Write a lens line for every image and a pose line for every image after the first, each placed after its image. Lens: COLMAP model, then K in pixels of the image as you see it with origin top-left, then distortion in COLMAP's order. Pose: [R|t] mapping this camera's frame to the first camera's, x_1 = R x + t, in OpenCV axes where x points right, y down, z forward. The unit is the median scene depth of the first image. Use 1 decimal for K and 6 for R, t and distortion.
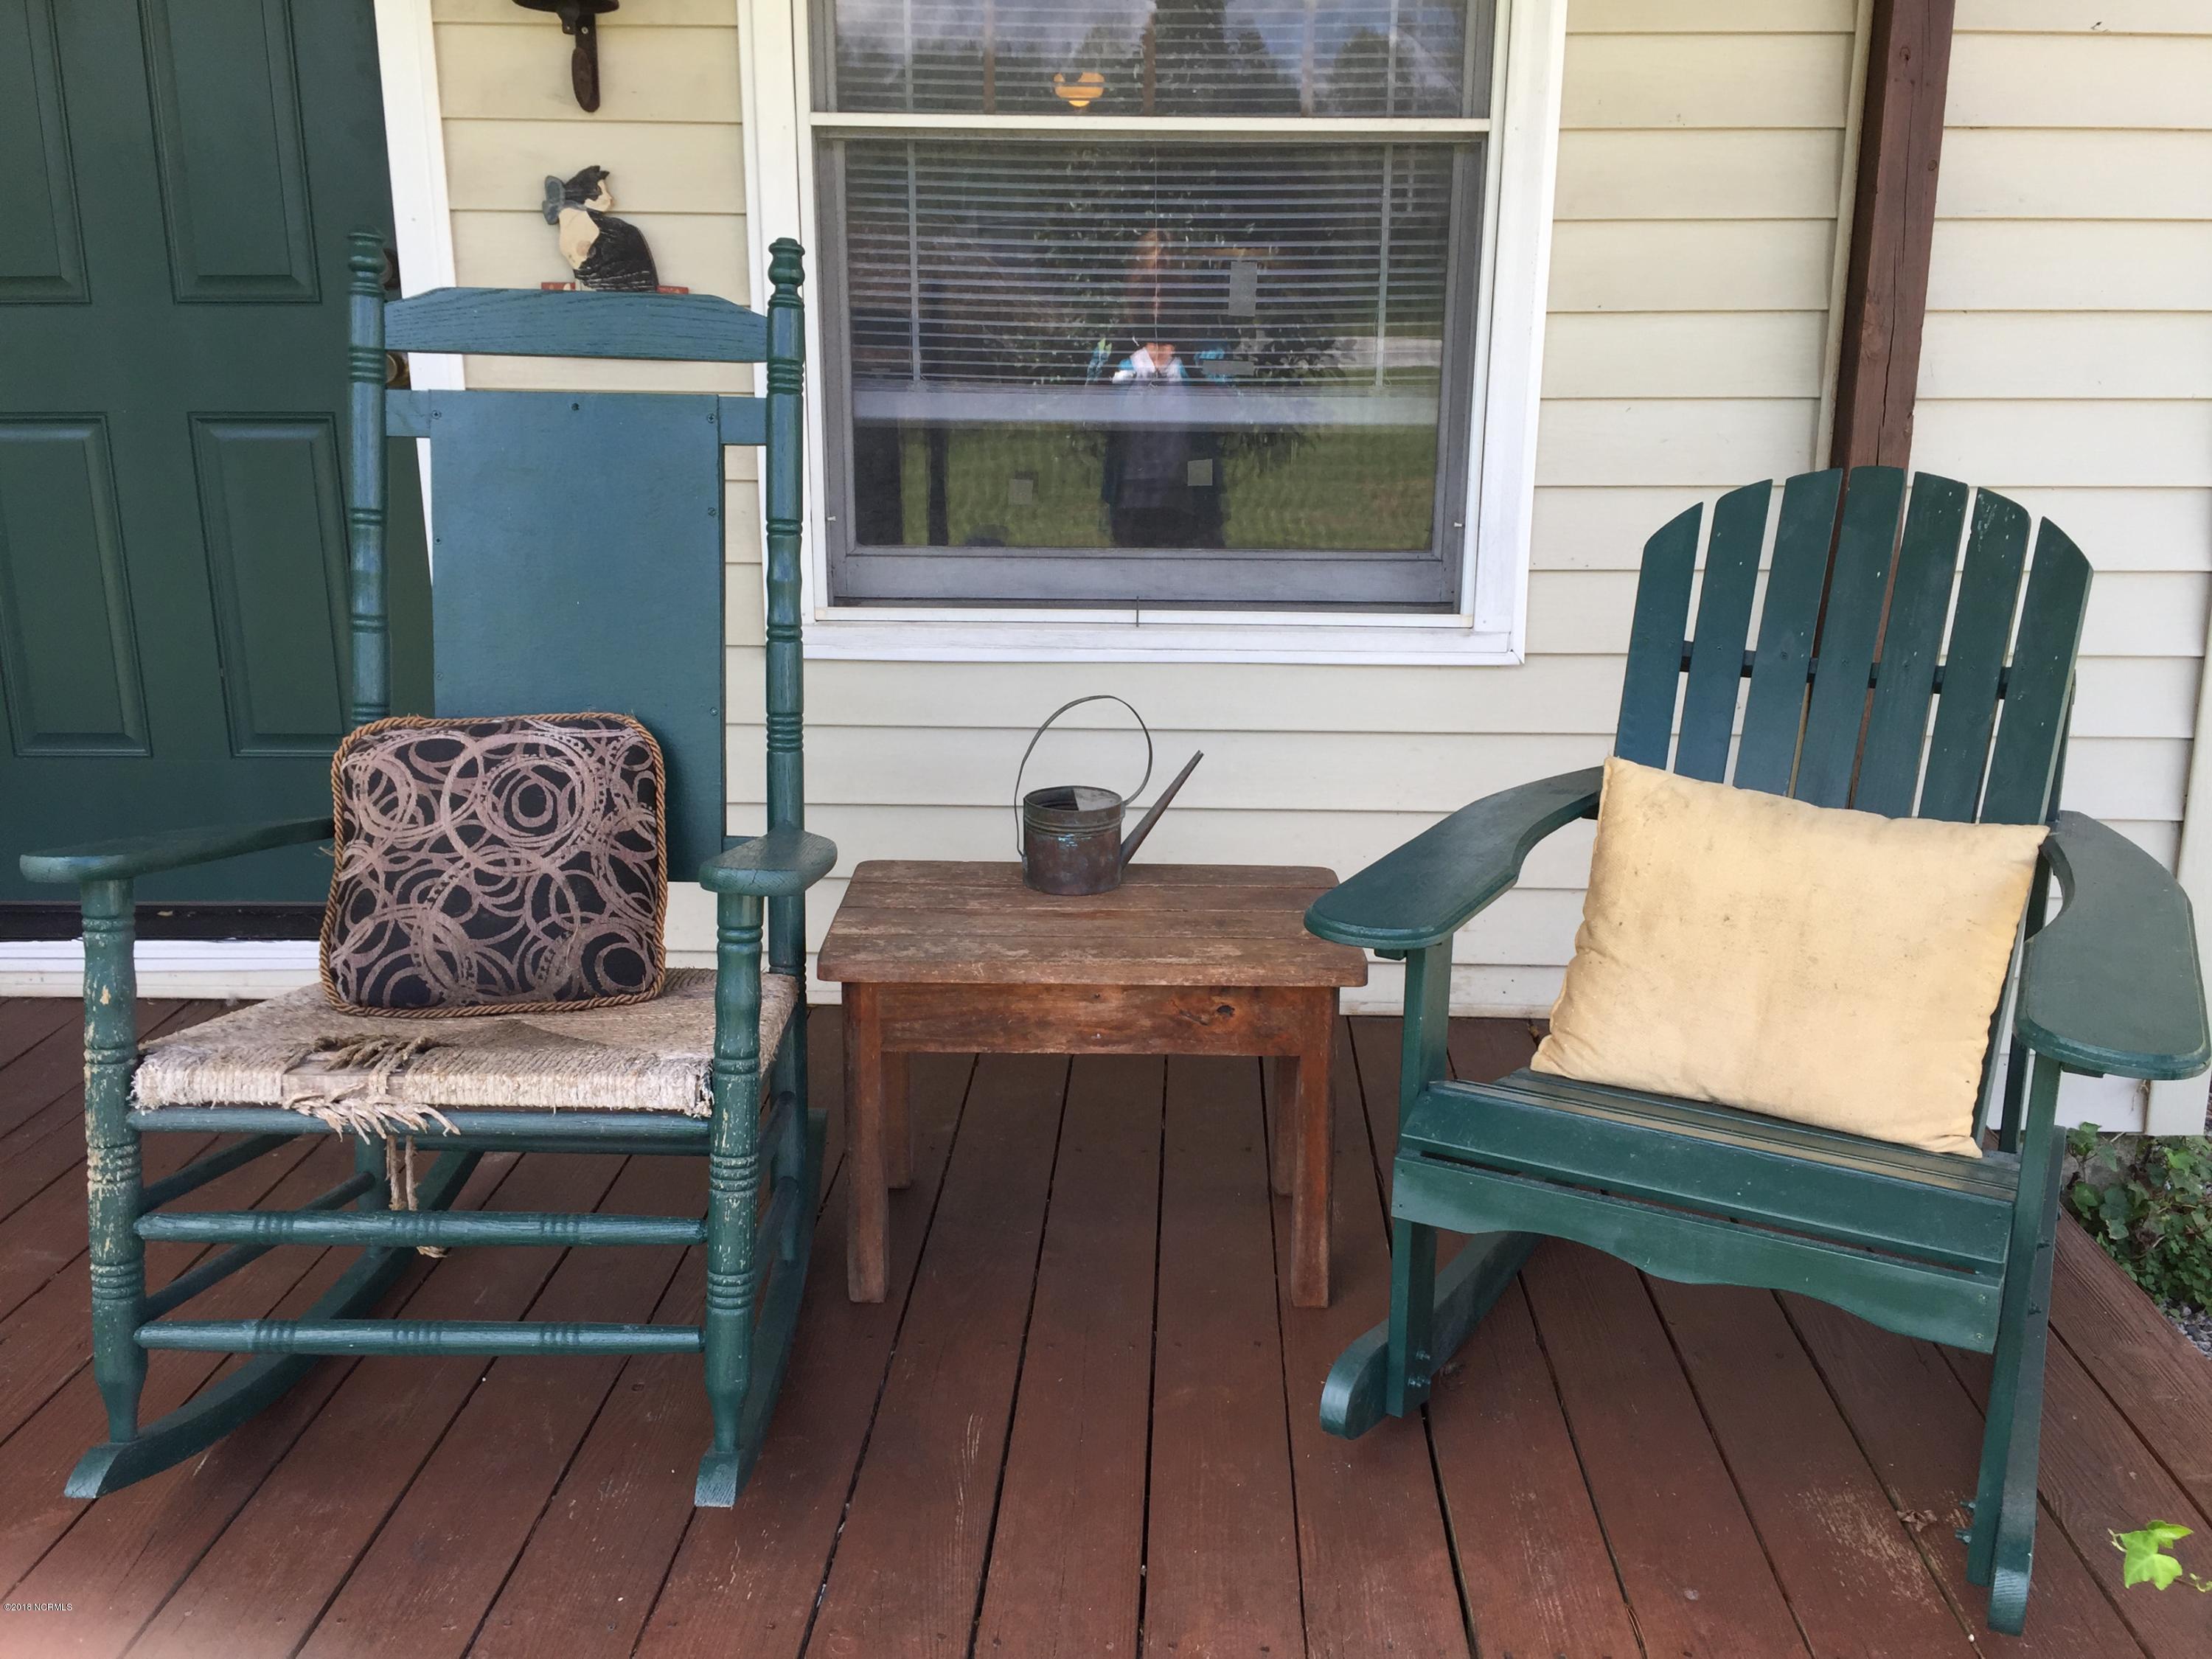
lens RADIAL K [[1912.5, 0, 1103.3], [0, 1912.5, 833.6], [0, 0, 1]] dist [0.075158, -0.112135]
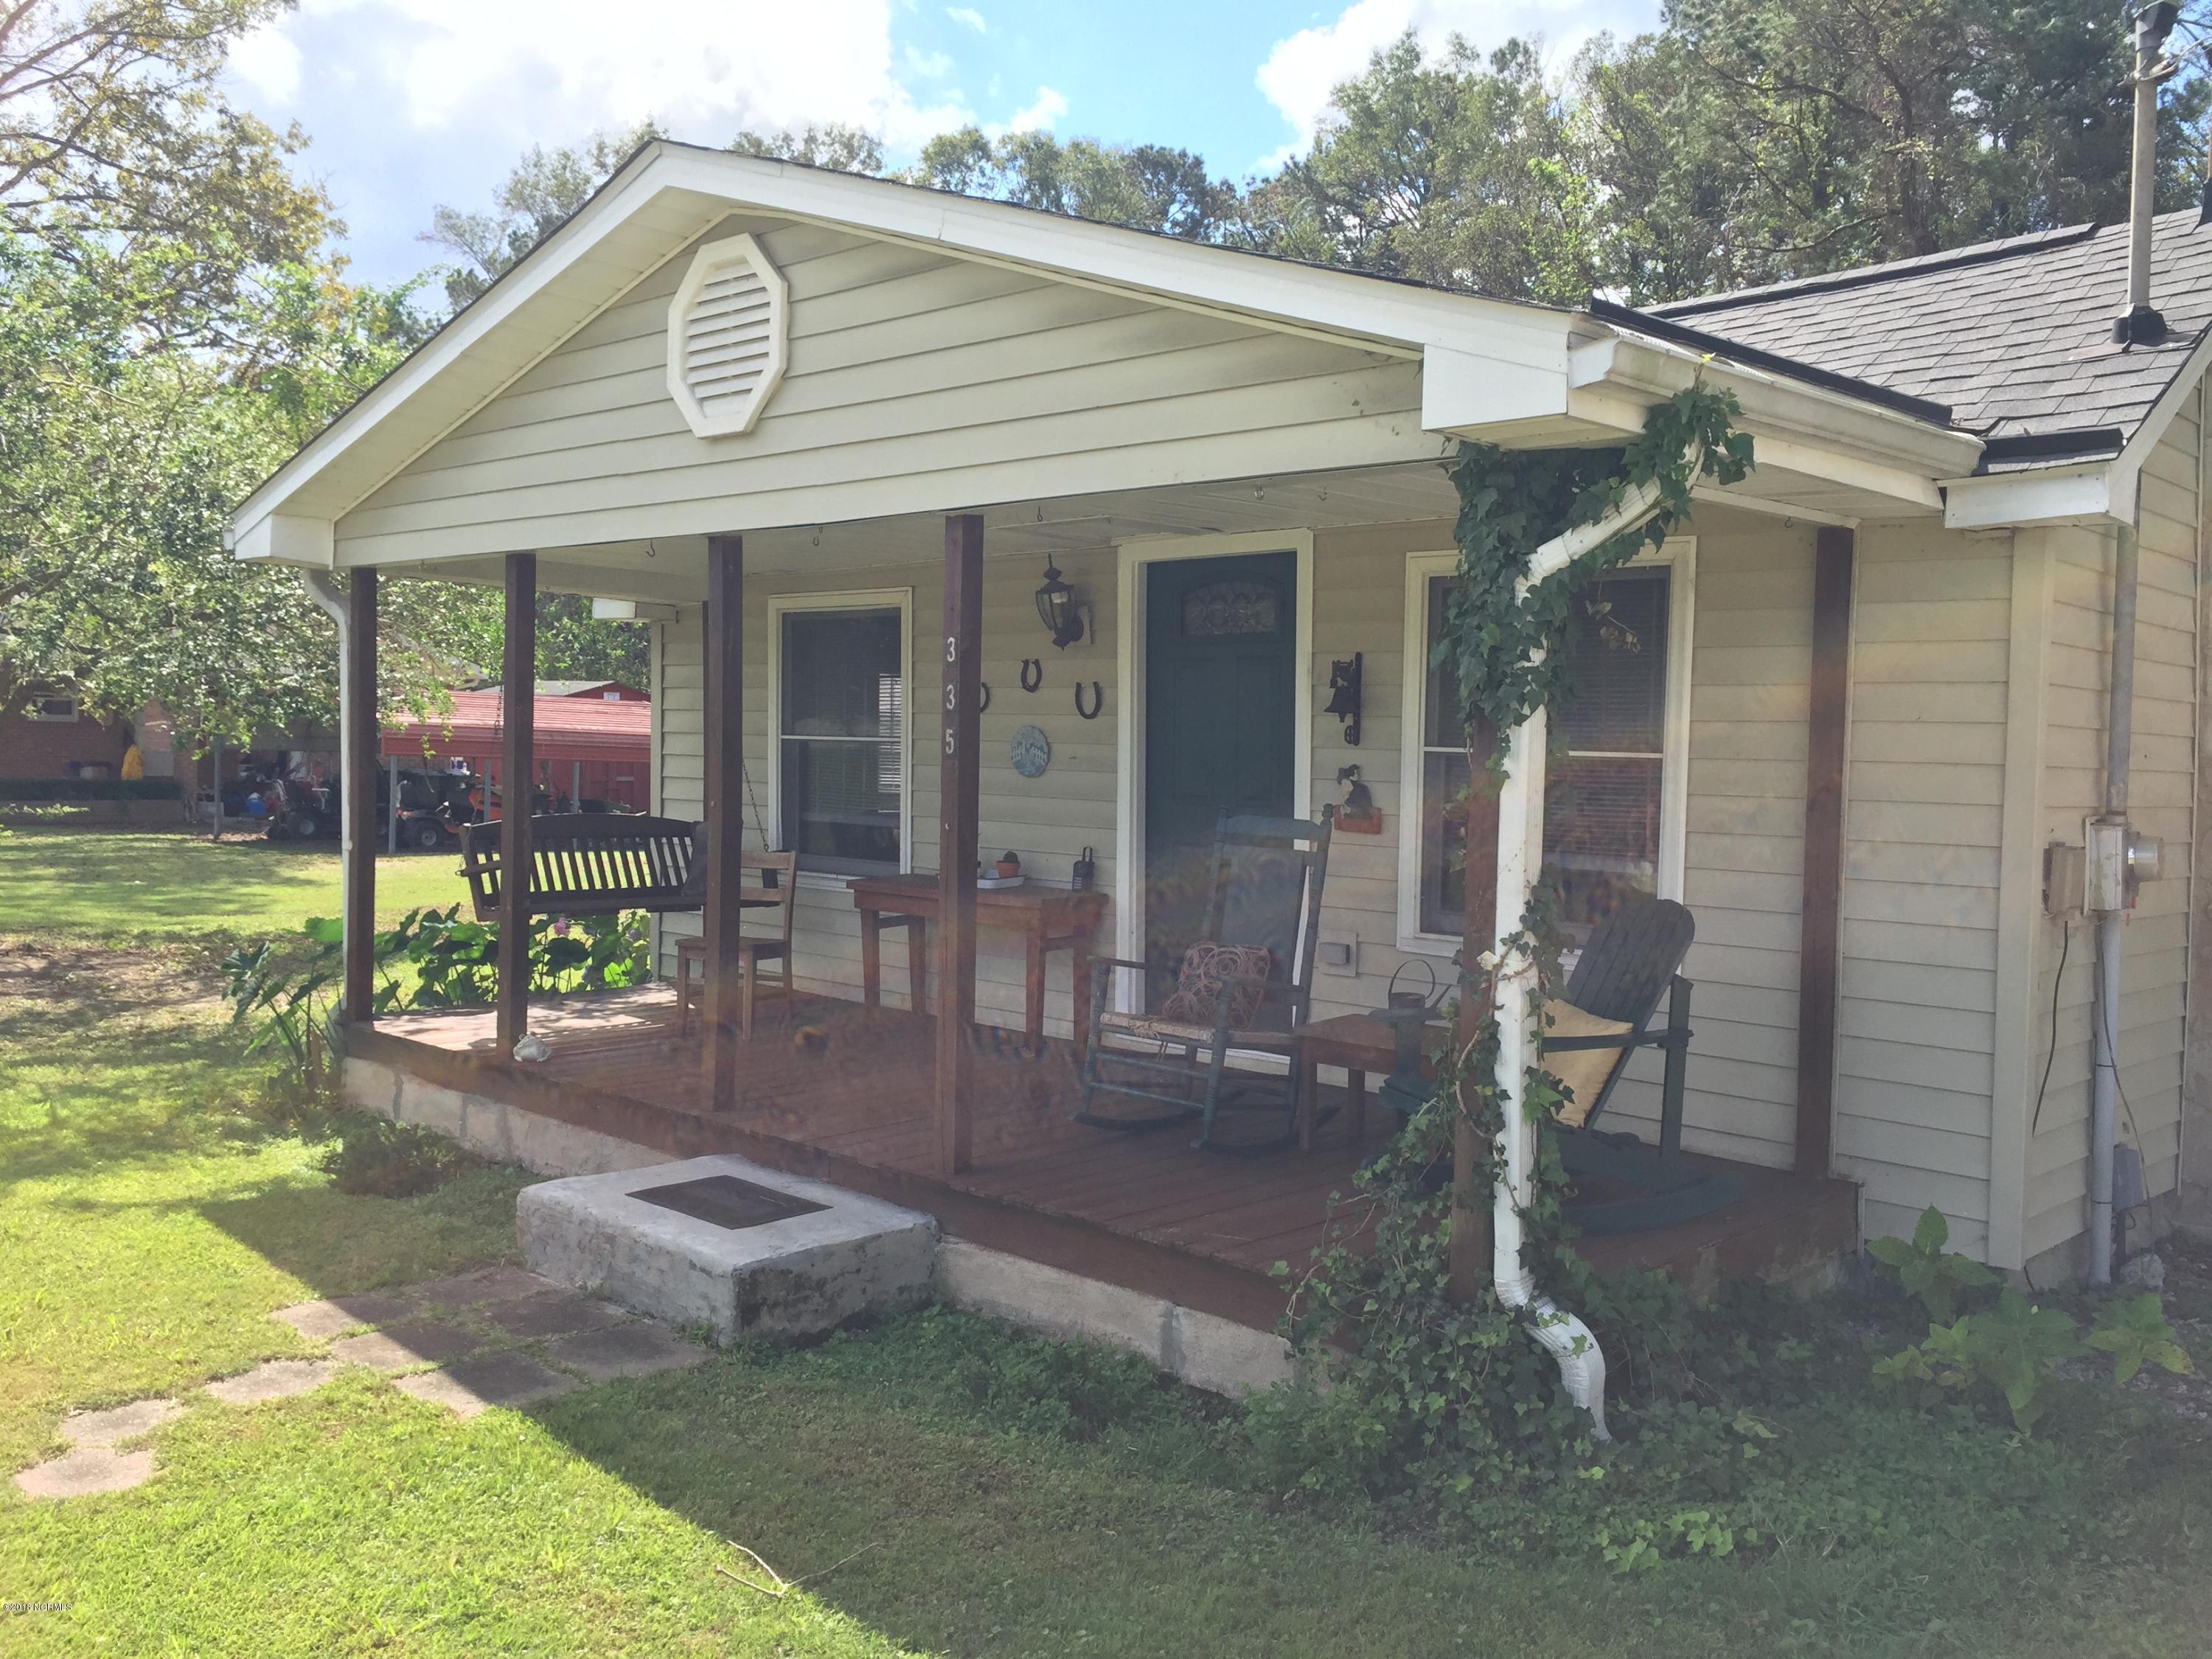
lens RADIAL K [[1907.2, 0, 1106.0], [0, 1907.2, 829.5], [0, 0, 1]] dist [0.088869, -0.121935]
pose [[0.738776, 0.042175, -0.672631, 1.331459], [-0.184229, 0.972665, -0.141357, 0.193725], [0.648283, 0.228349, 0.726351, -1.194689]]
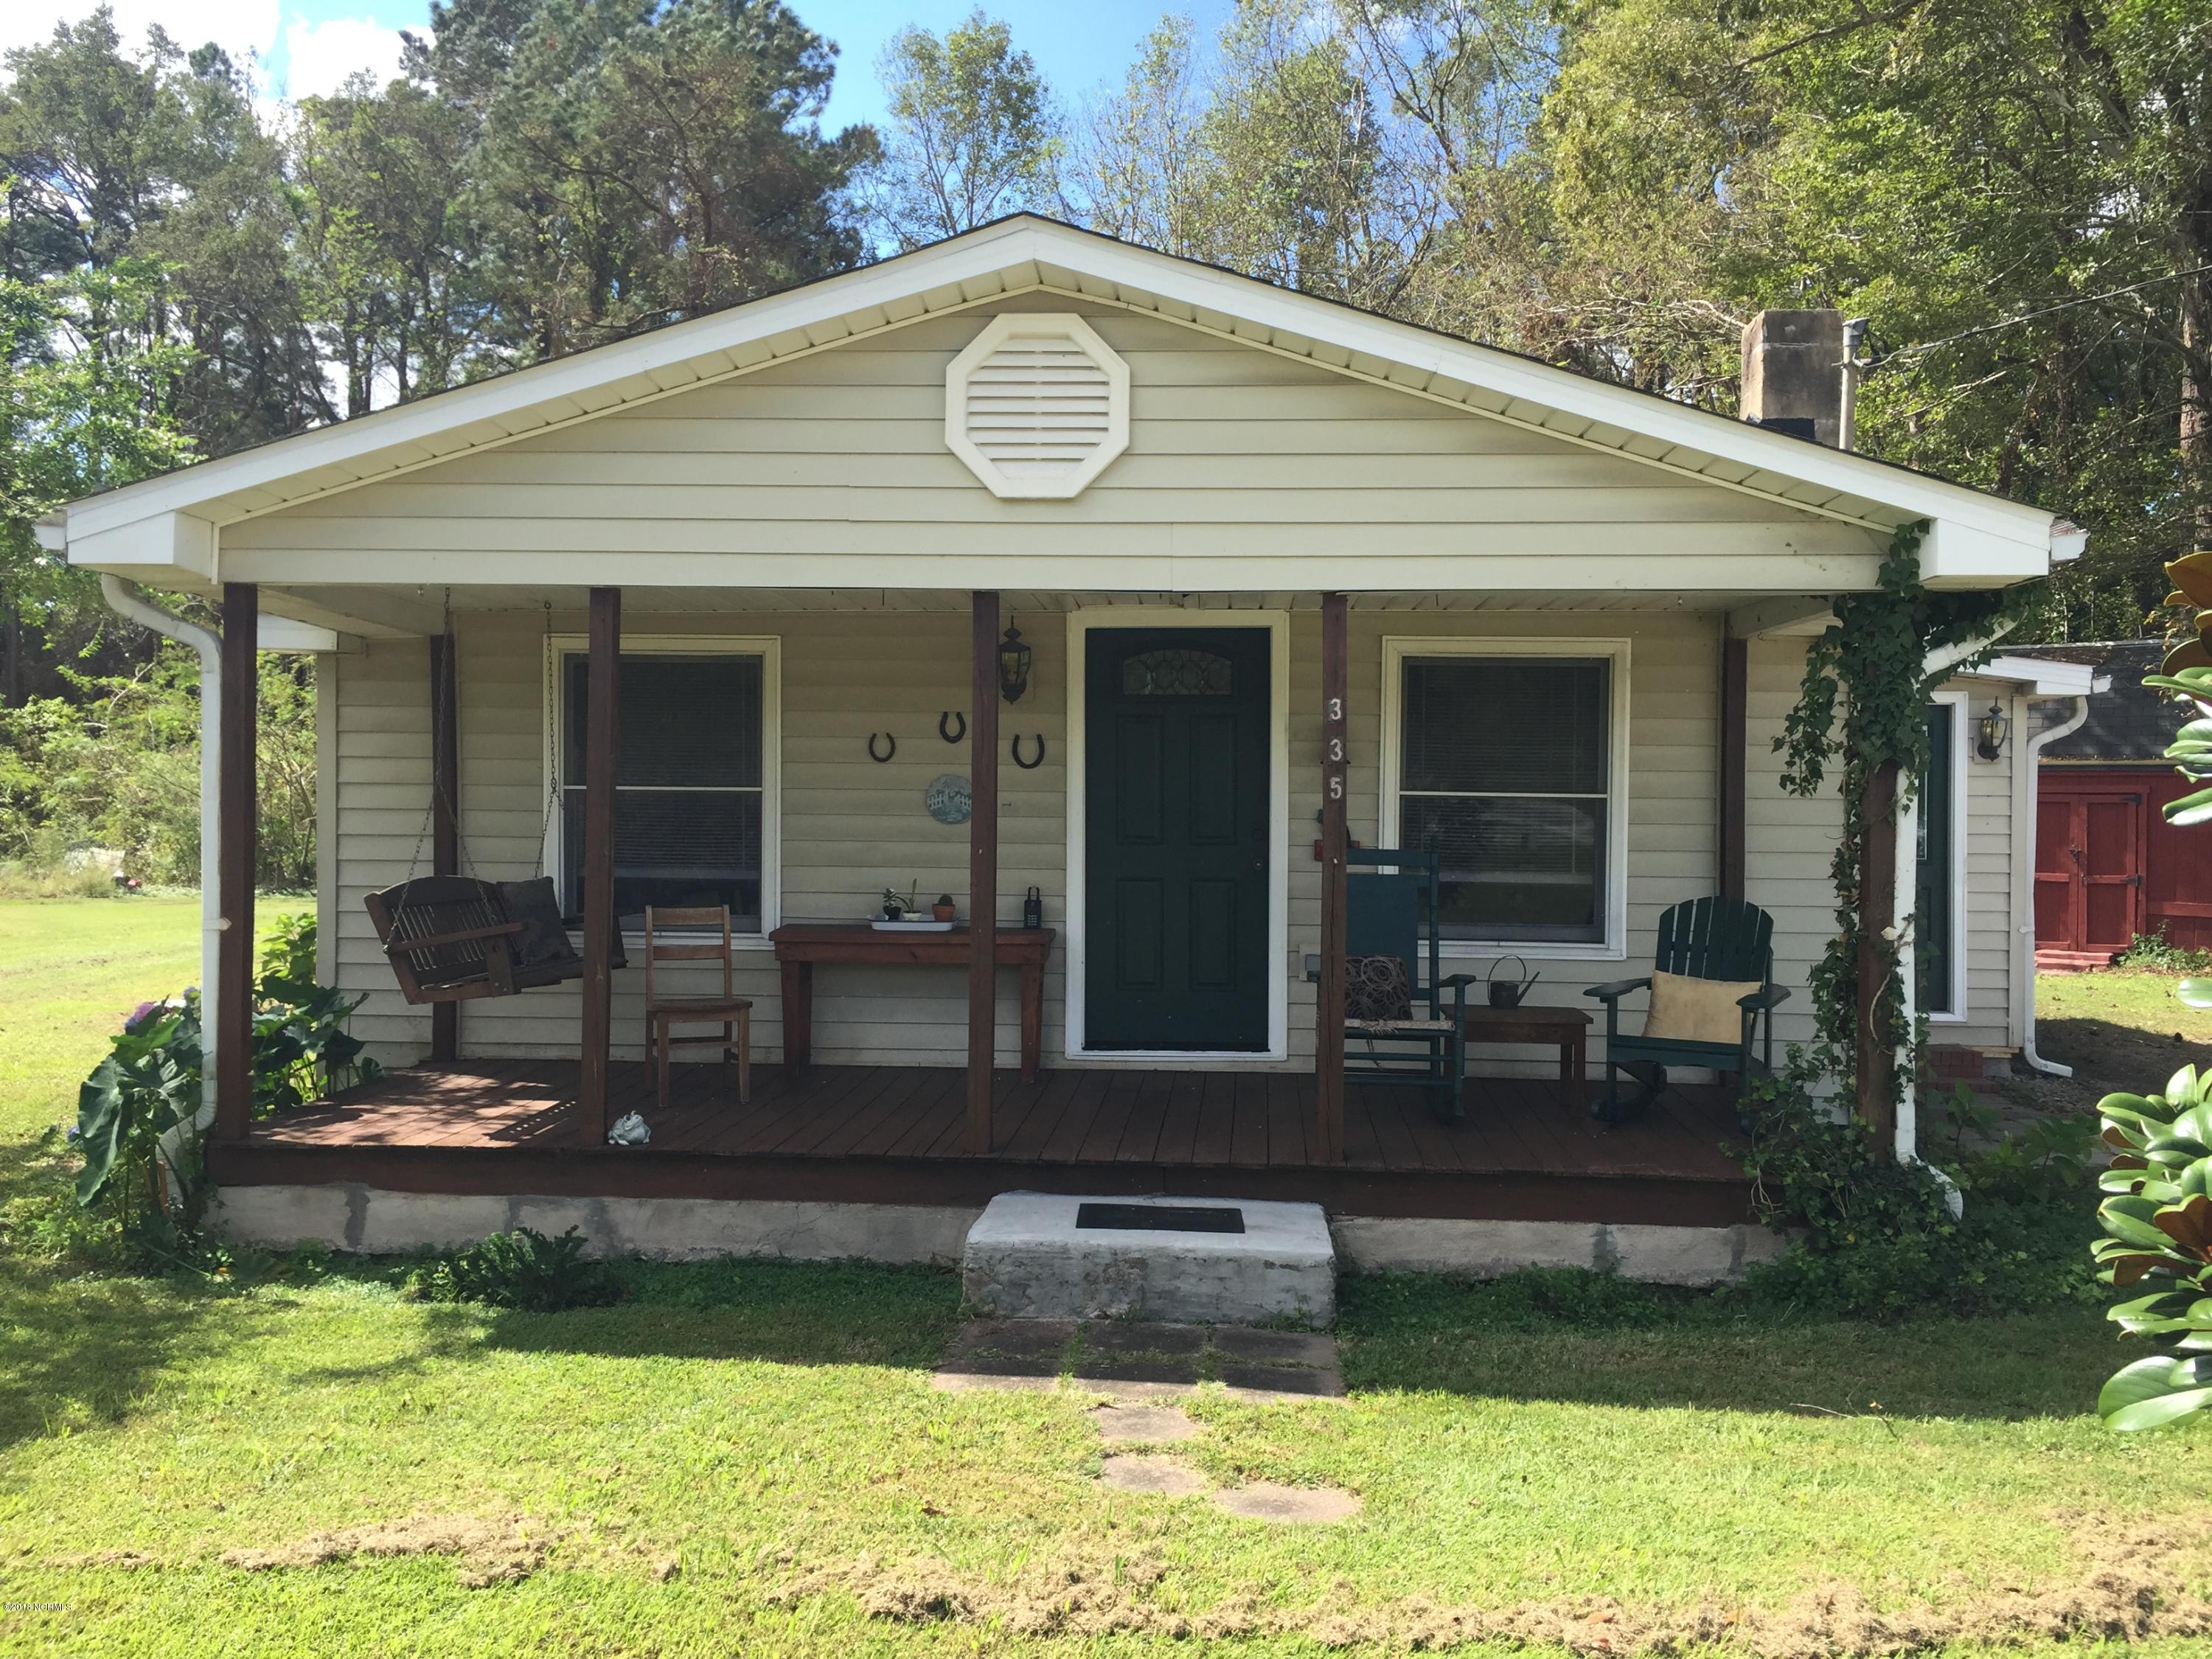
lens RADIAL K [[1912.5, 0, 1103.3], [0, 1912.5, 833.6], [0, 0, 1]] dist [0.075158, -0.112135]
pose [[0.999509, 0.005768, -0.030792, -0.572282], [-0.012910, 0.971398, -0.237107, 0.497217], [0.028544, 0.237389, 0.970995, -2.249472]]
